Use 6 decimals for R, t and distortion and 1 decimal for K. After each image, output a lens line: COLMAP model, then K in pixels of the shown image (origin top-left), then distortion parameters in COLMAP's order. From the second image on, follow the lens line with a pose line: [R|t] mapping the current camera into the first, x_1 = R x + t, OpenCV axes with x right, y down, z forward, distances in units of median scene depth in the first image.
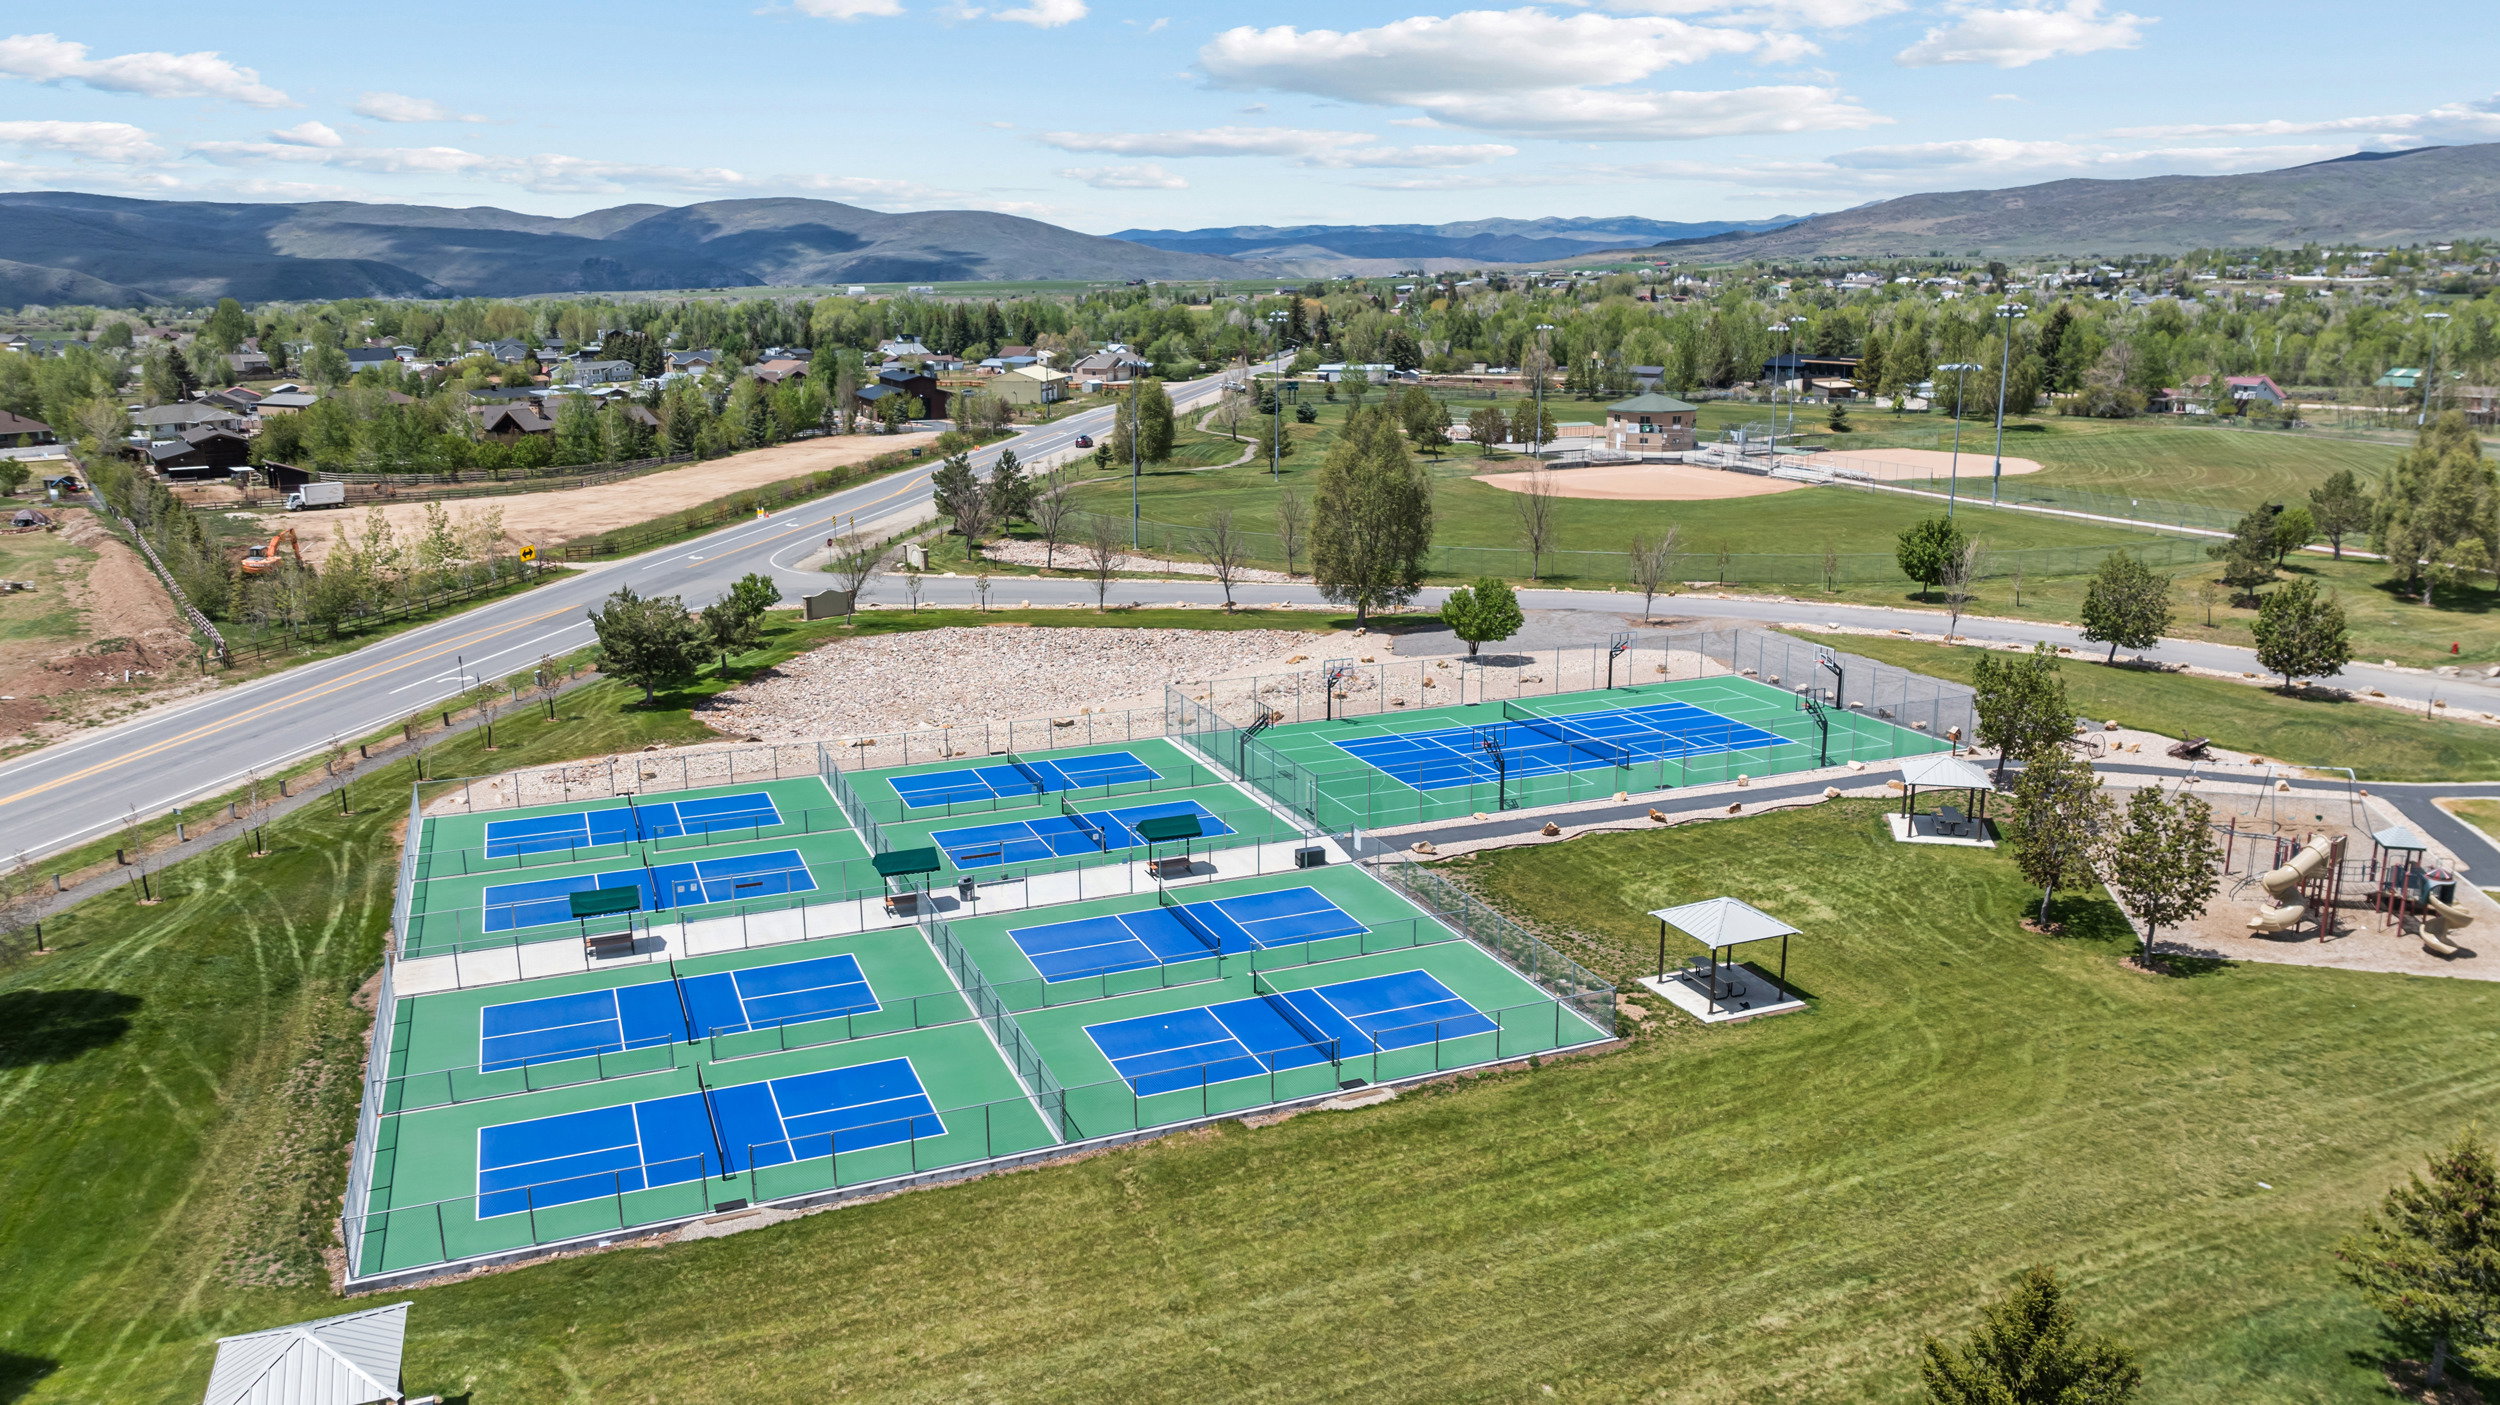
lens RADIAL K [[1777.7, 0, 1255.2], [0, 1777.7, 702.7], [0, 0, 1]] dist [-0.030097, 0.019979]
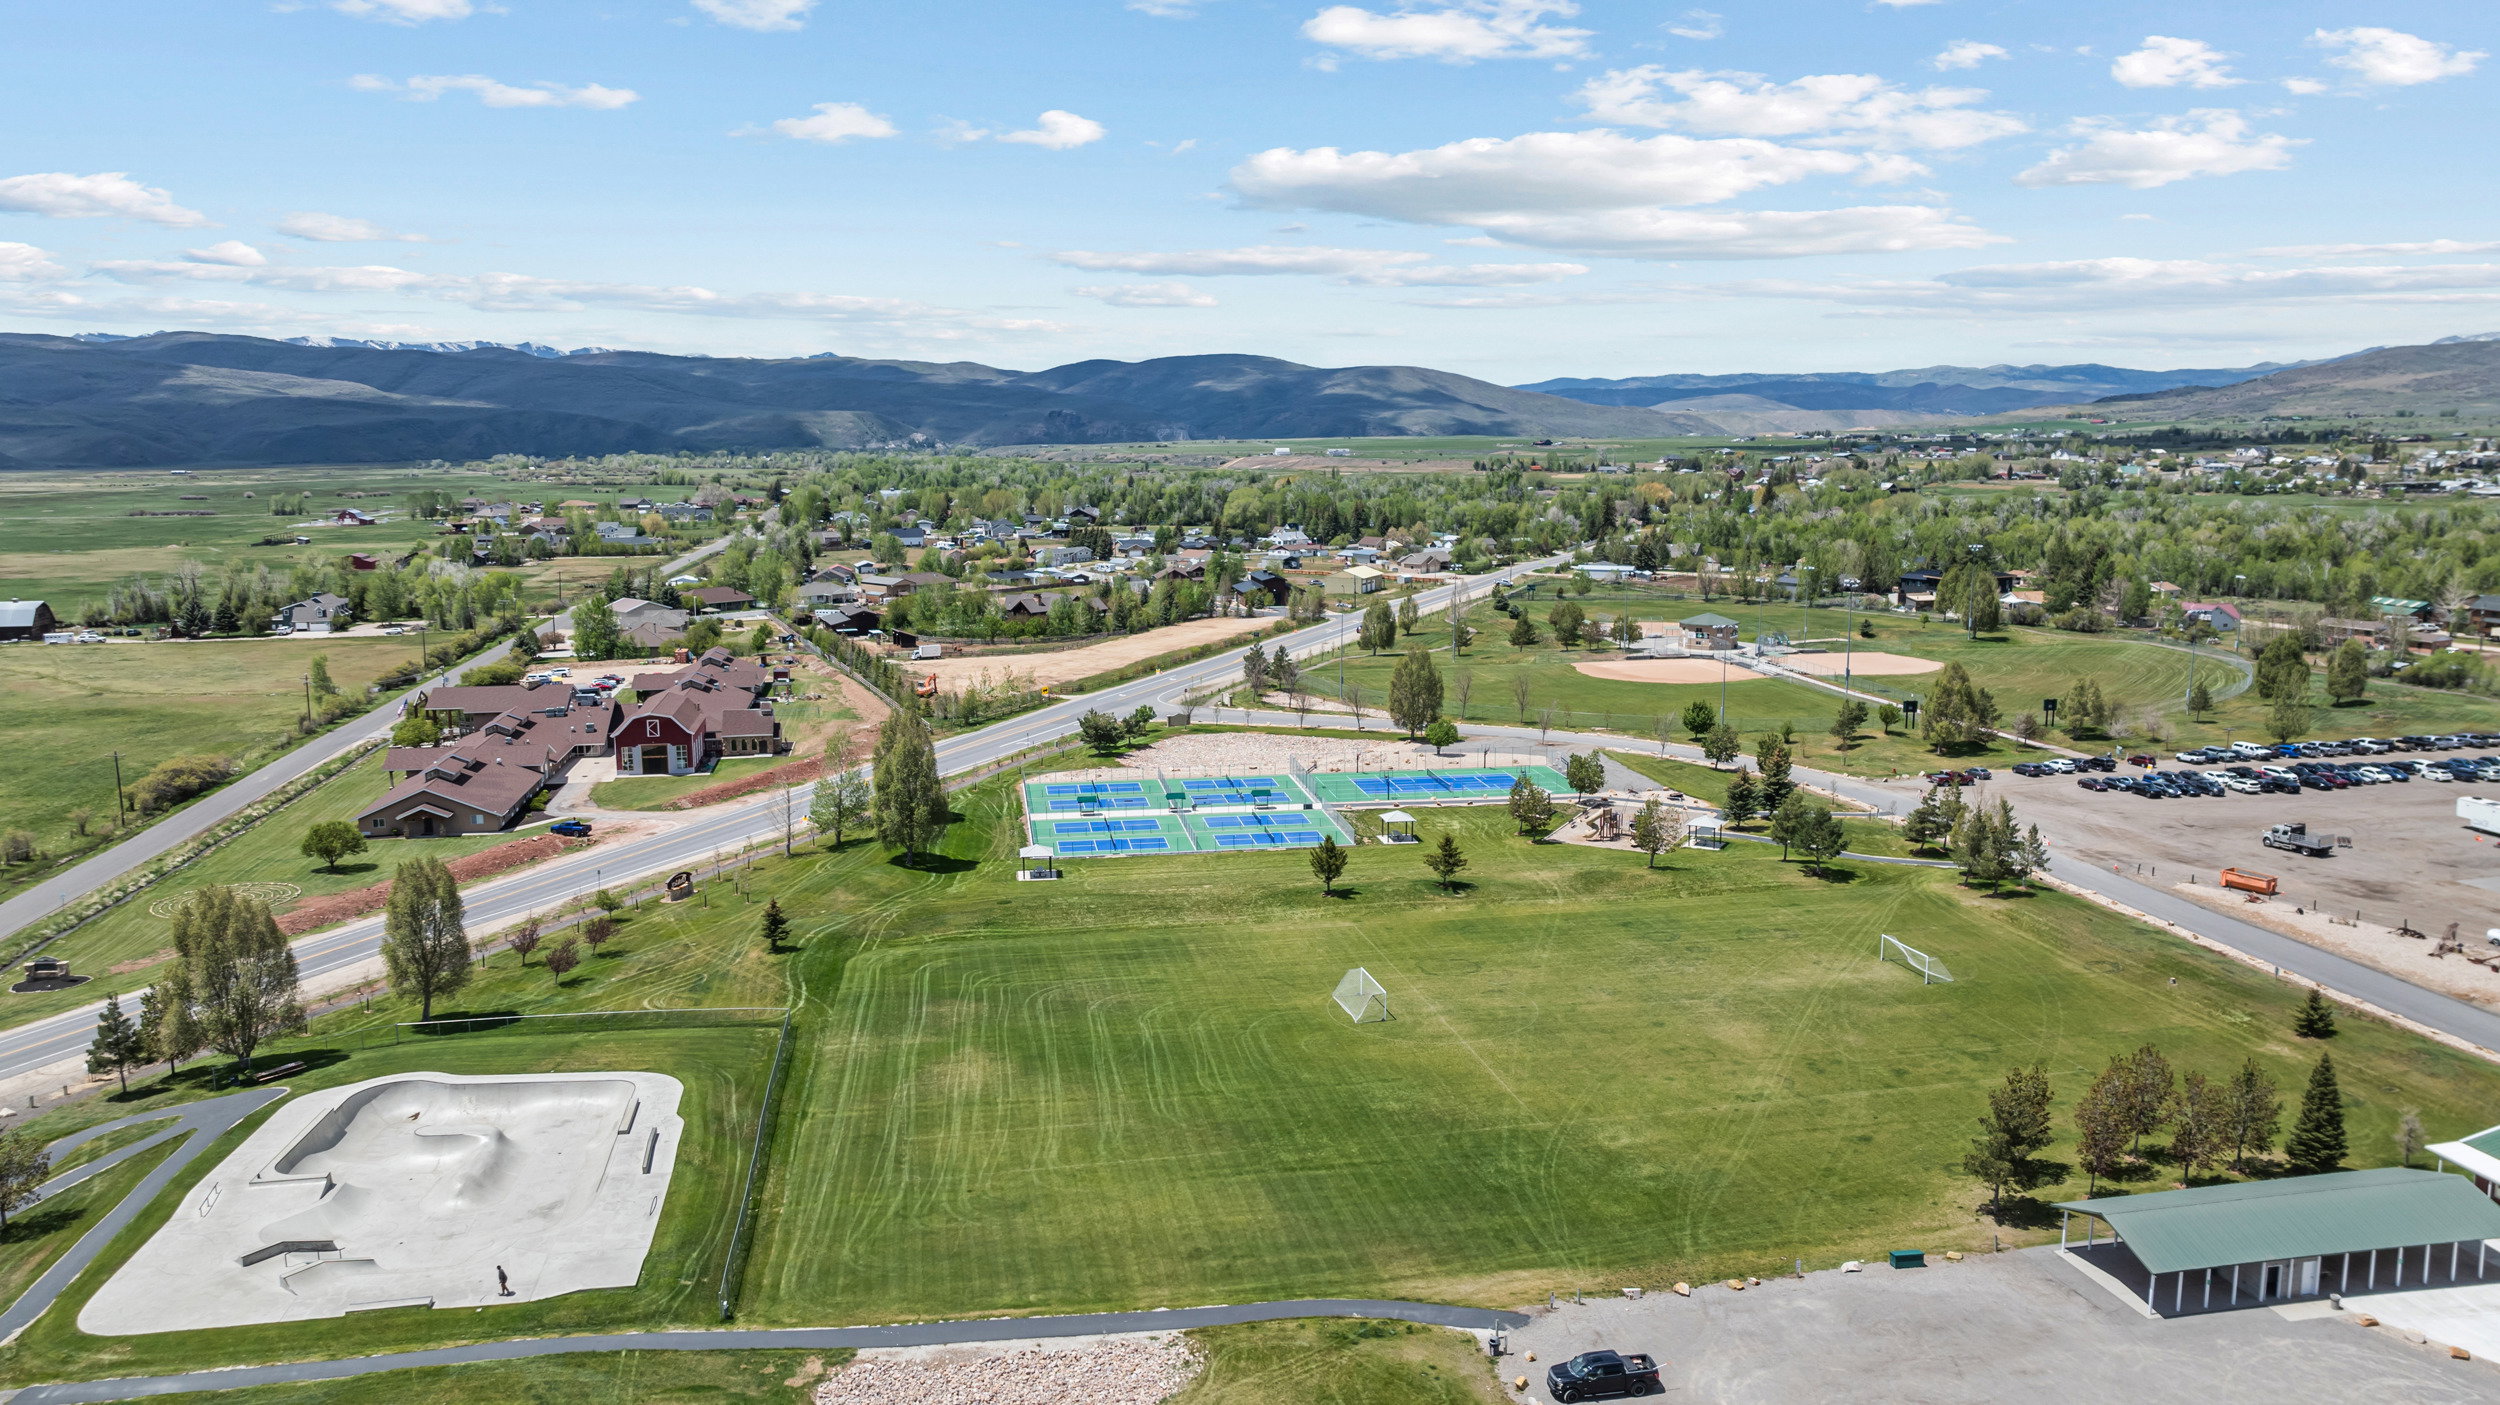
lens RADIAL K [[1777.7, 0, 1255.2], [0, 1777.7, 702.7], [0, 0, 1]] dist [-0.030097, 0.019979]
pose [[0.971960, 0.039752, -0.231763, 0.209246], [-0.057791, 0.995760, -0.071573, 0.043607], [0.227935, 0.082959, 0.970136, -0.645403]]
